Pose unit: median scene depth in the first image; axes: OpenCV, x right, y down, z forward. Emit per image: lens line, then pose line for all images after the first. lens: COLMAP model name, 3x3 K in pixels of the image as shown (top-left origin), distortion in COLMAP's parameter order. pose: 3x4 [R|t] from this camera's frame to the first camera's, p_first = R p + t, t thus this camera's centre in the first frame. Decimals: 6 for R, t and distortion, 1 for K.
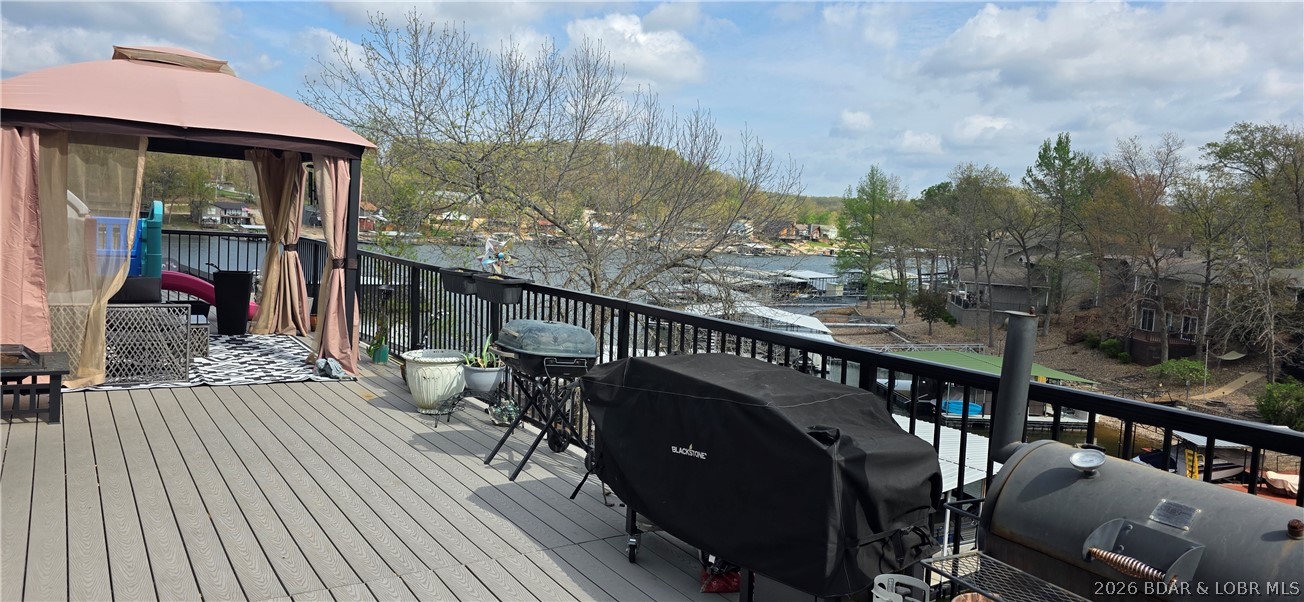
lens RADIAL K [[882.4, 0, 651.8], [0, 882.4, 292.2], [0, 0, 1]] dist [0.099150, -0.112571]
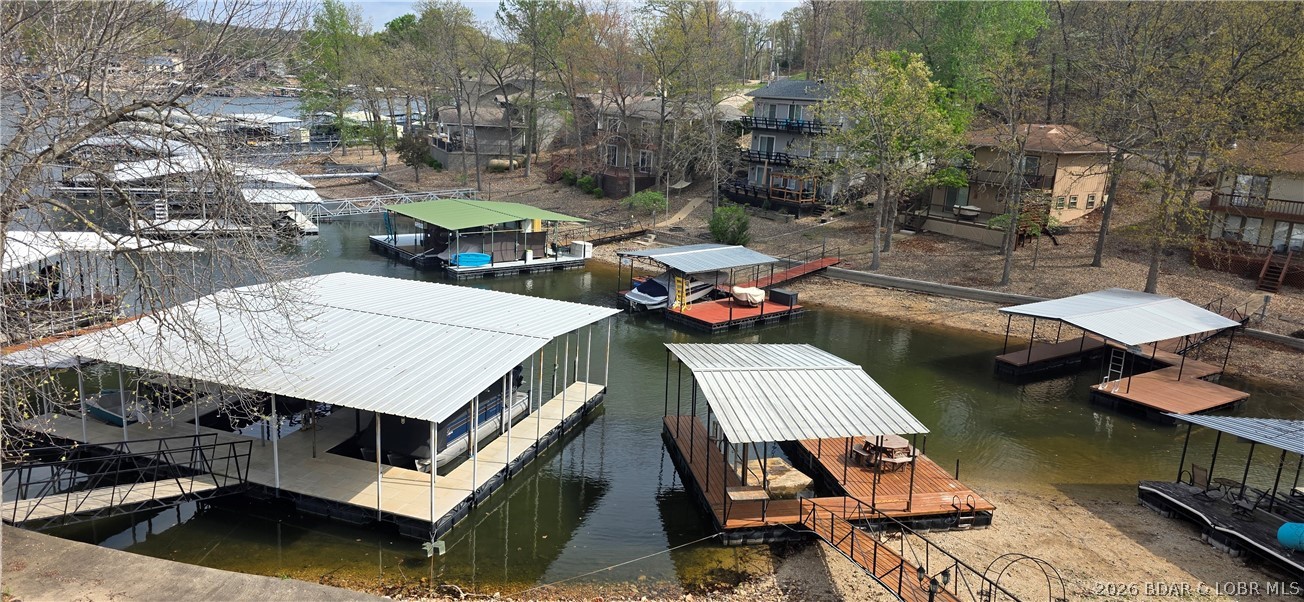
lens RADIAL K [[846.3, 0, 615.7], [0, 846.3, 301.9], [0, 0, 1]] dist [0.068294, -0.063442]
pose [[0.837182, -0.142801, 0.527953, -0.009385], [0.036420, 0.977725, 0.206704, -0.007178], [-0.545710, -0.153821, 0.823735, 0.120463]]
